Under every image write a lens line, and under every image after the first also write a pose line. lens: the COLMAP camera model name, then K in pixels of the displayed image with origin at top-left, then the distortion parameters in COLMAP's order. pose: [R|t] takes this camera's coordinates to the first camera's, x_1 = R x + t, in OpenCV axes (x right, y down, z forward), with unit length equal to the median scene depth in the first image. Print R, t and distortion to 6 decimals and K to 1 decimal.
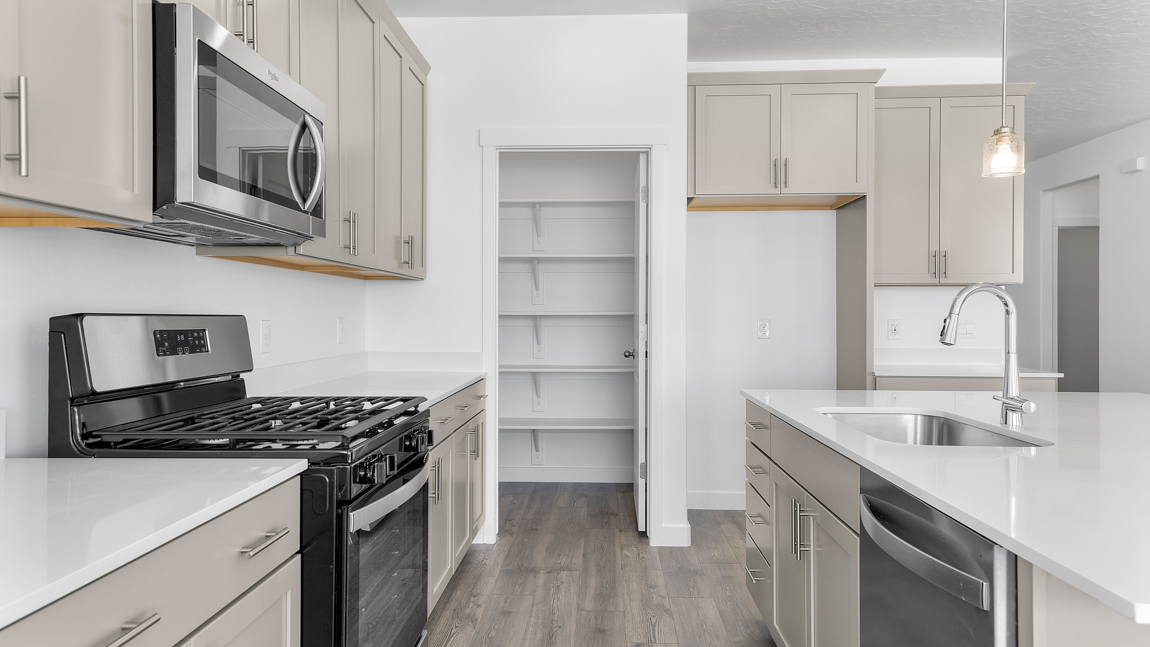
lens RADIAL K [[704.9, 0, 572.1], [0, 704.9, 320.3], [0, 0, 1]] dist [-0.000560, 0.000378]
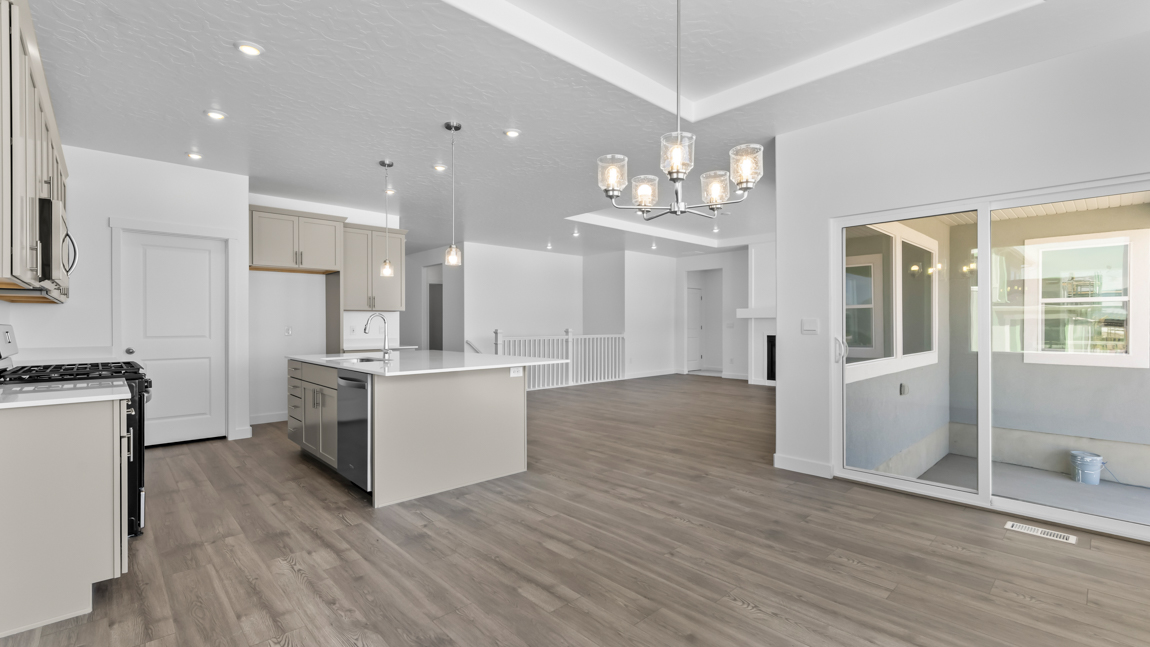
lens RADIAL K [[521.3, 0, 576.7], [0, 521.3, 320.5], [0, 0, 1]] dist [0.002205, -0.000760]
pose [[0.682836, -0.000094, 0.730572, -0.283151], [0.012785, 0.999848, -0.011822, 0.010632], [-0.730460, 0.017413, 0.682733, -0.688649]]
